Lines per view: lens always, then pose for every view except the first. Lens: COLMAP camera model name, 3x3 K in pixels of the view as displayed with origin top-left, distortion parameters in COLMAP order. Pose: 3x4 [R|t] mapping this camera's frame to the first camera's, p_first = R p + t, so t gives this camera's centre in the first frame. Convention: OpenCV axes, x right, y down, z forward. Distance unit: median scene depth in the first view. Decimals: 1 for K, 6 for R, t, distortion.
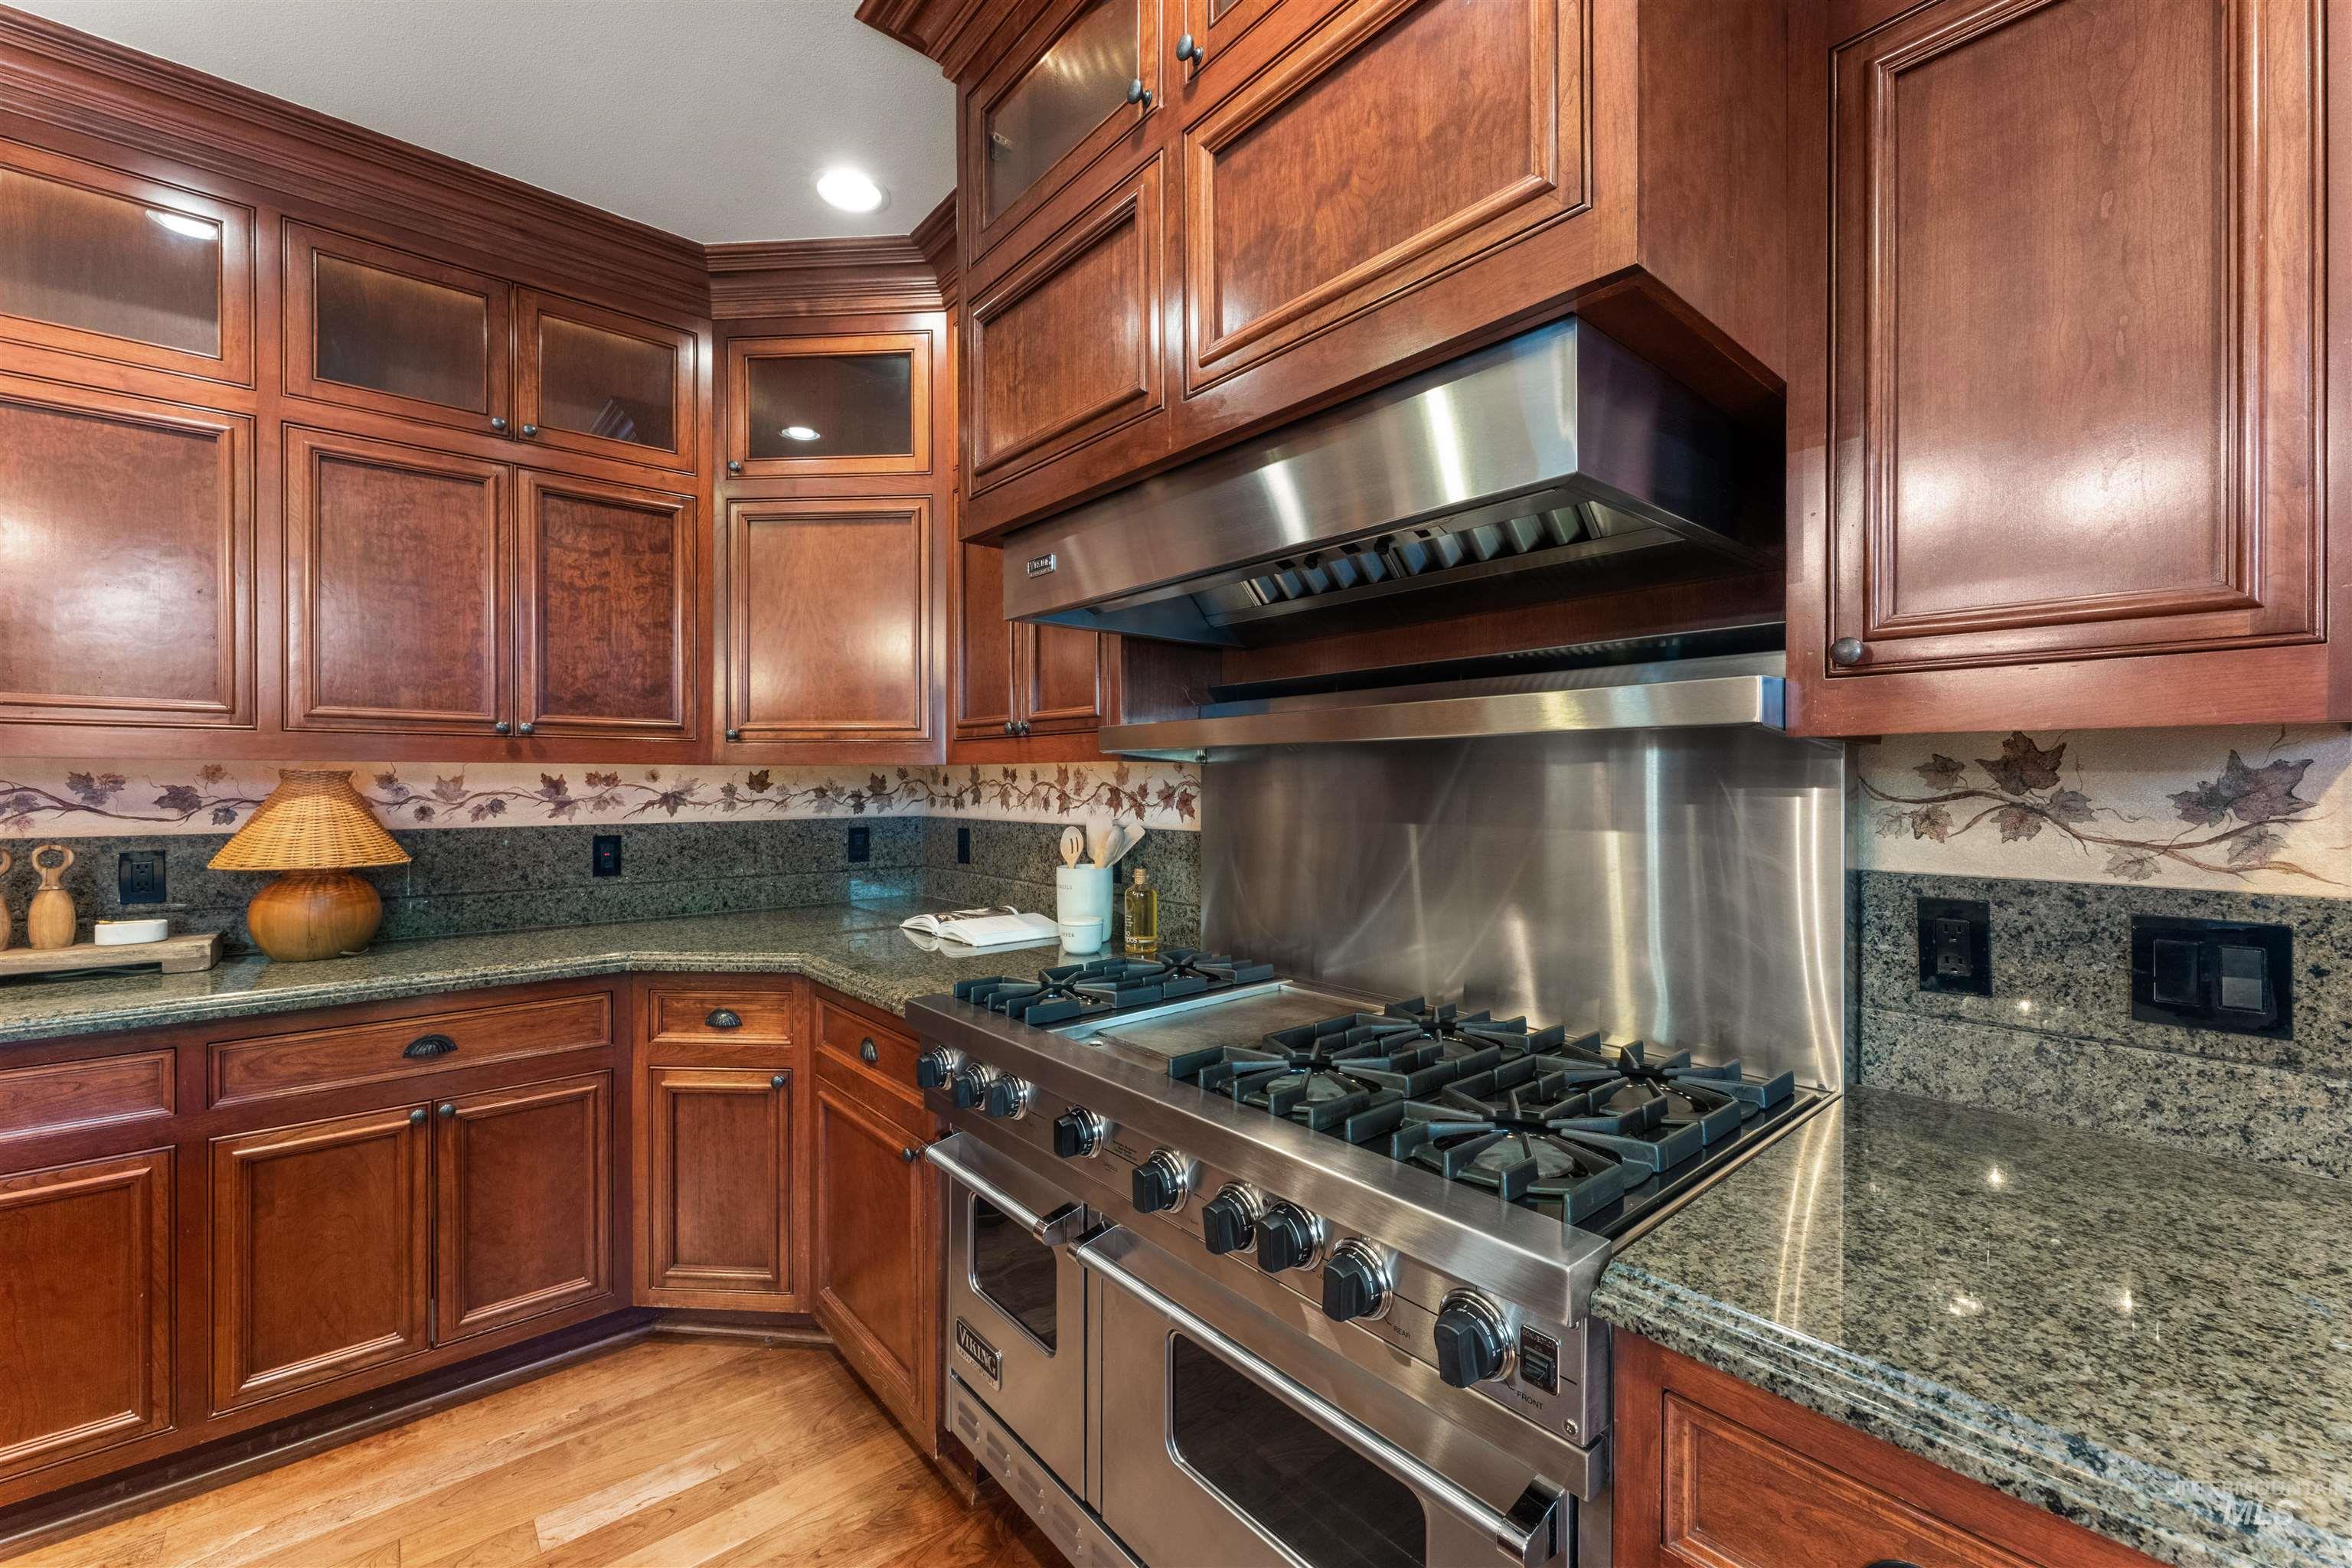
lens RADIAL K [[937.1, 0, 1171.8], [0, 937.1, 785.7], [0, 0, 1]] dist [-0.000006, -0.000450]
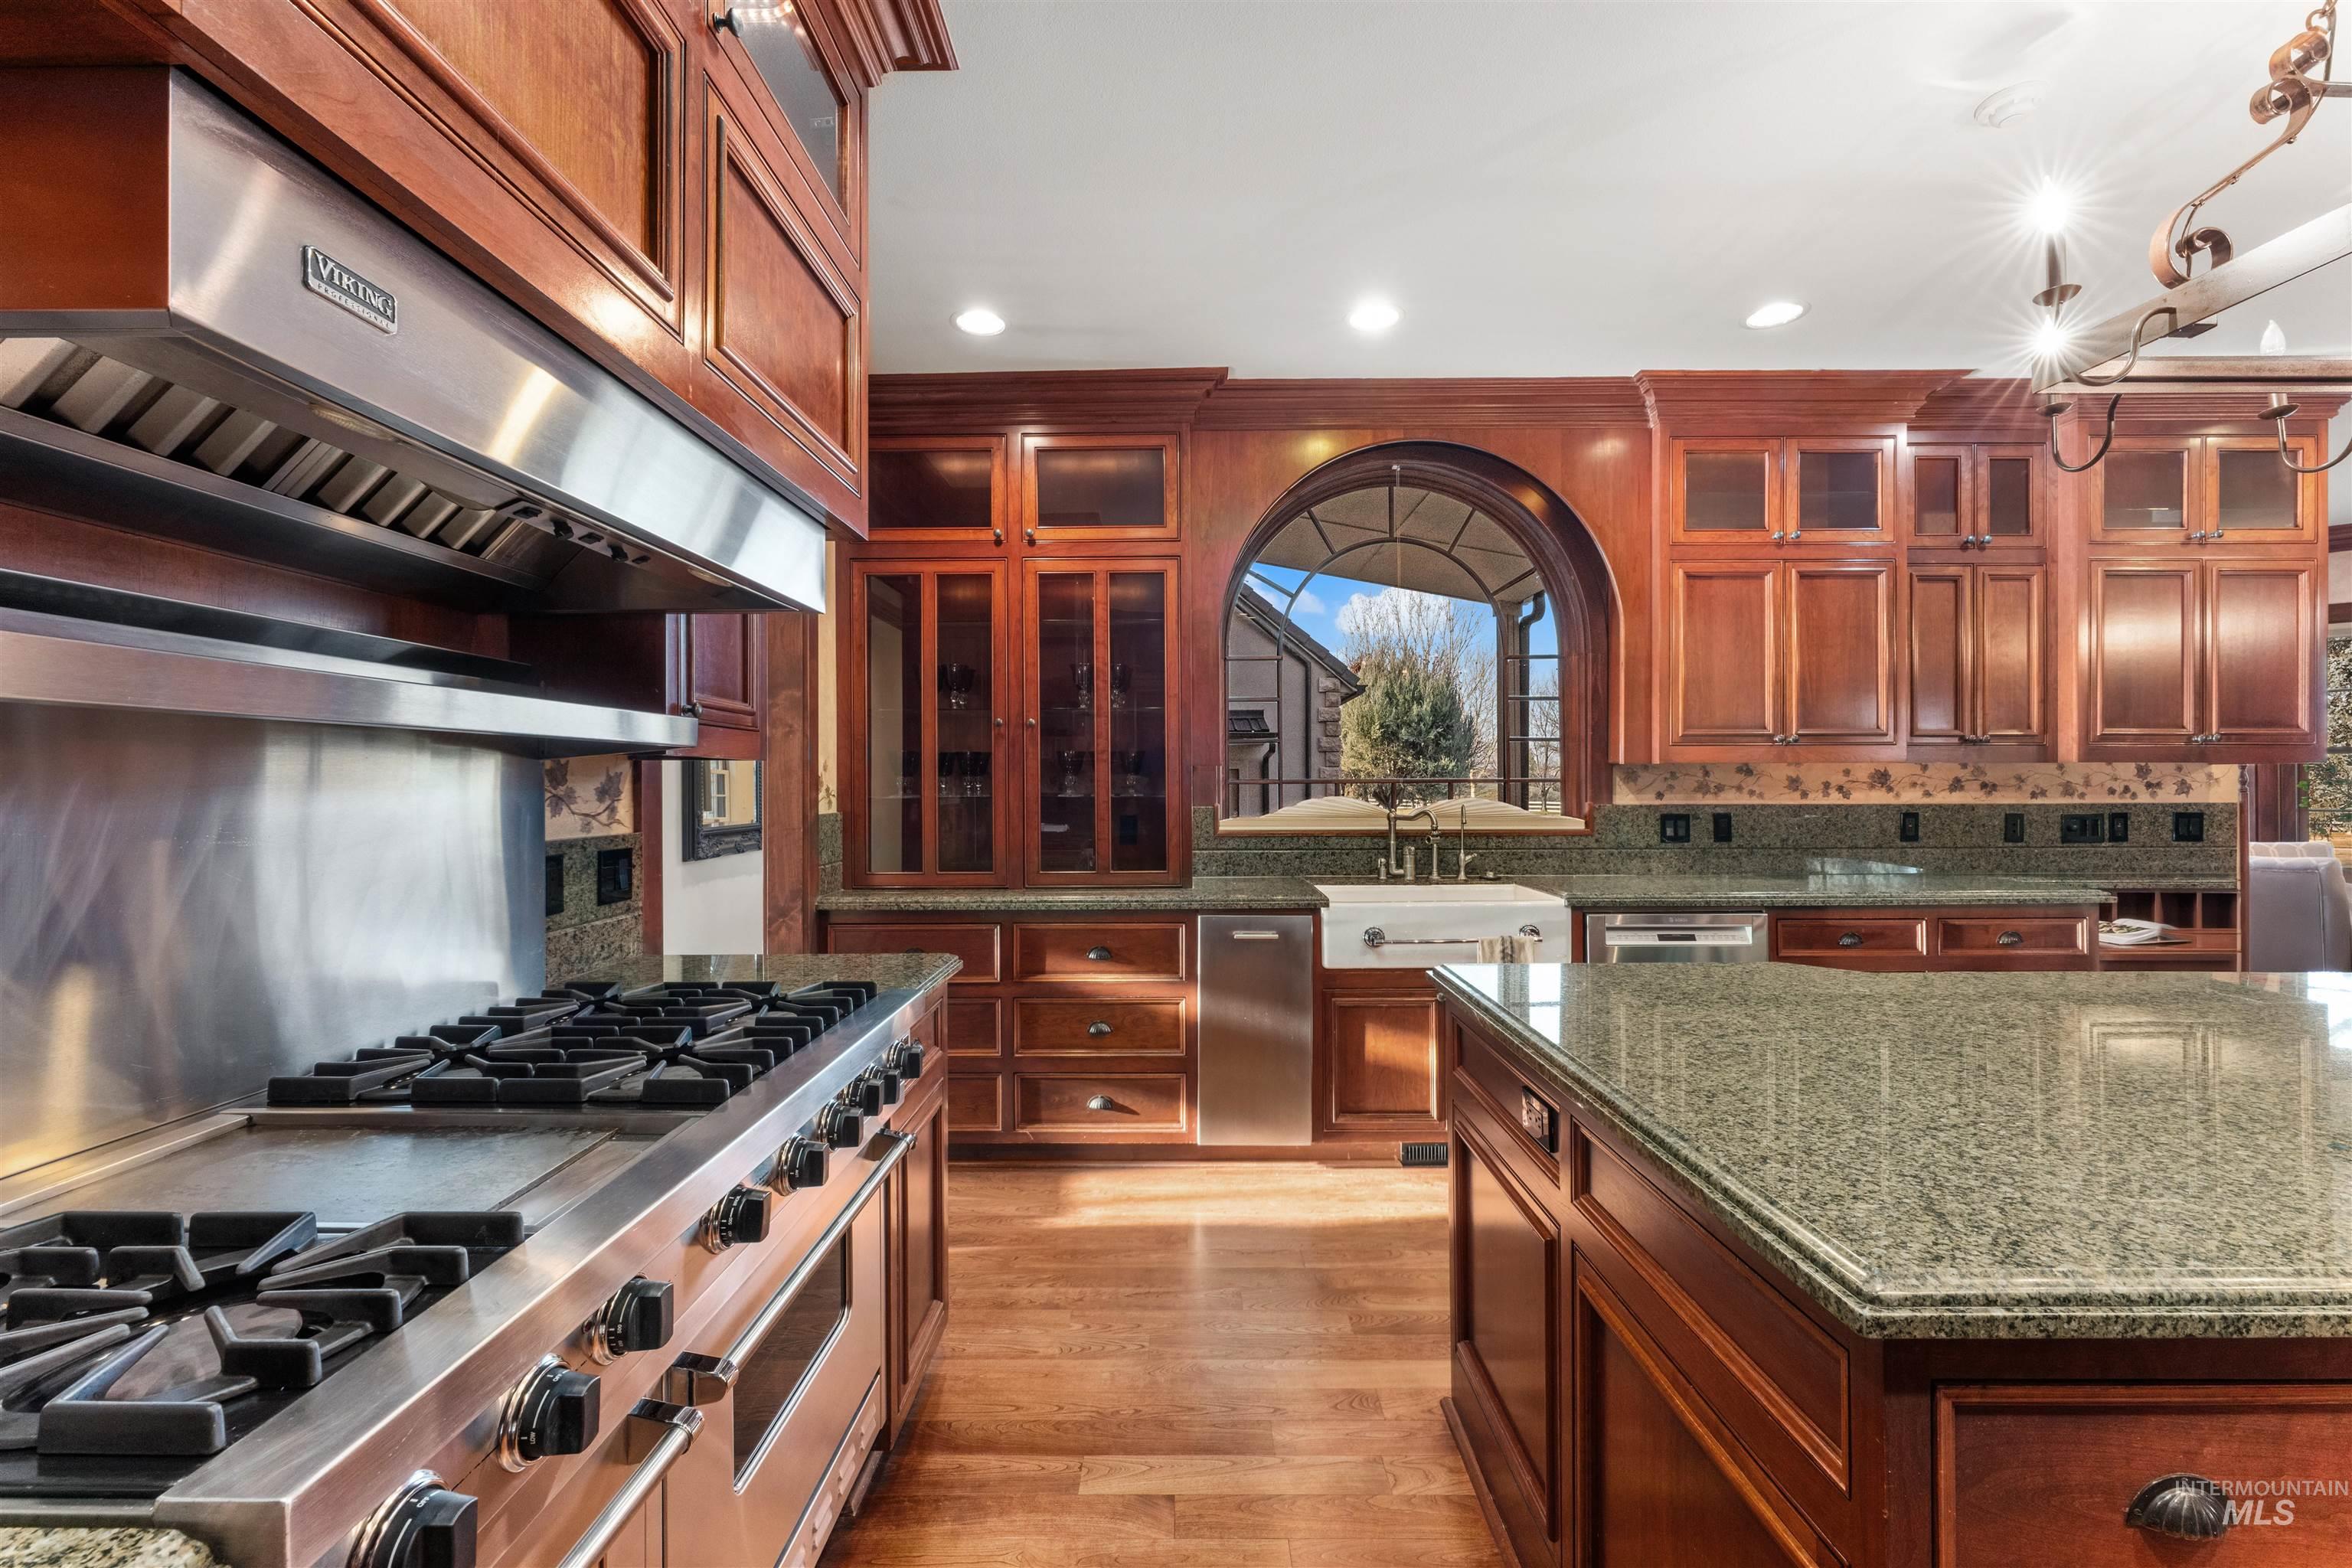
lens RADIAL K [[937.1, 0, 1177.9], [0, 937.1, 779.2], [0, 0, 1]] dist [-0.000006, -0.000450]
pose [[-0.759411, 0.004968, 0.650592, -0.500945], [0.004207, 0.999987, -0.002725, -0.000026], [-0.650598, 0.000668, -0.759422, 0.746301]]
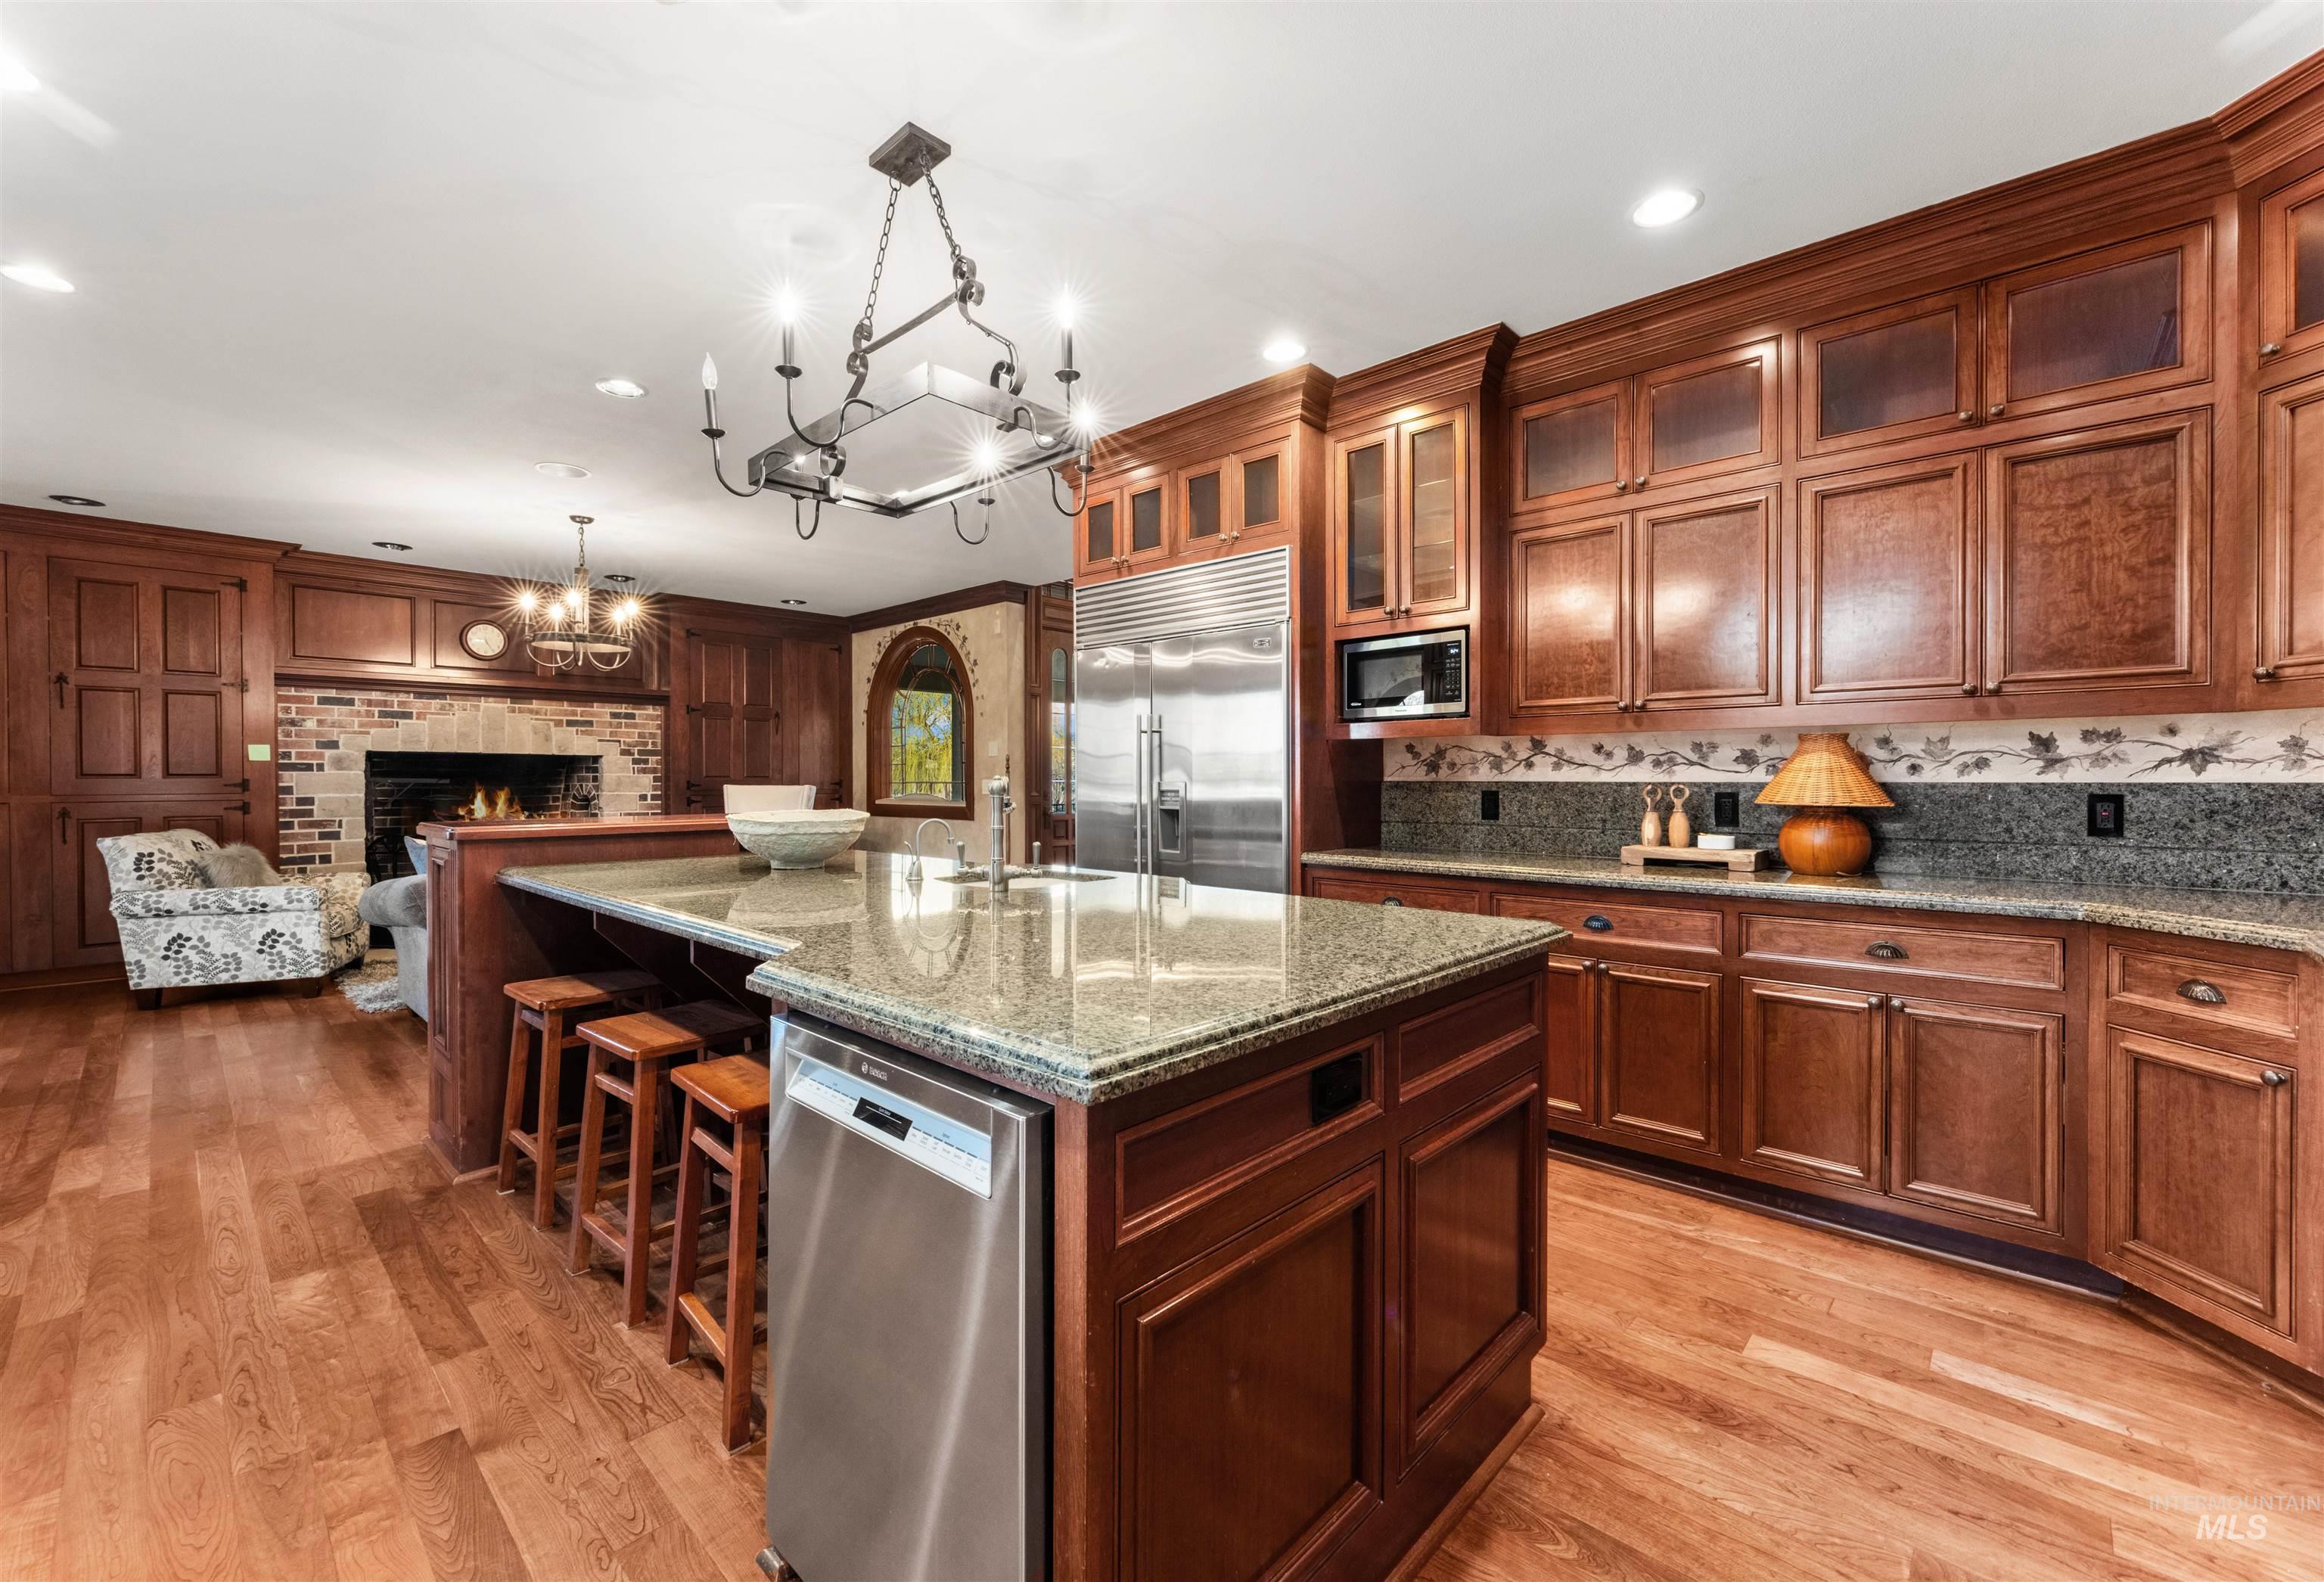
lens RADIAL K [[936.9, 0, 1149.3], [0, 936.9, 785.8], [0, 0, 1]] dist [-0.001723, -0.000325]
pose [[0.110053, 0.006413, -0.993905, 0.289983], [-0.000643, 0.999979, 0.006381, 0.047821], [0.993926, -0.000063, 0.110055, -0.090503]]
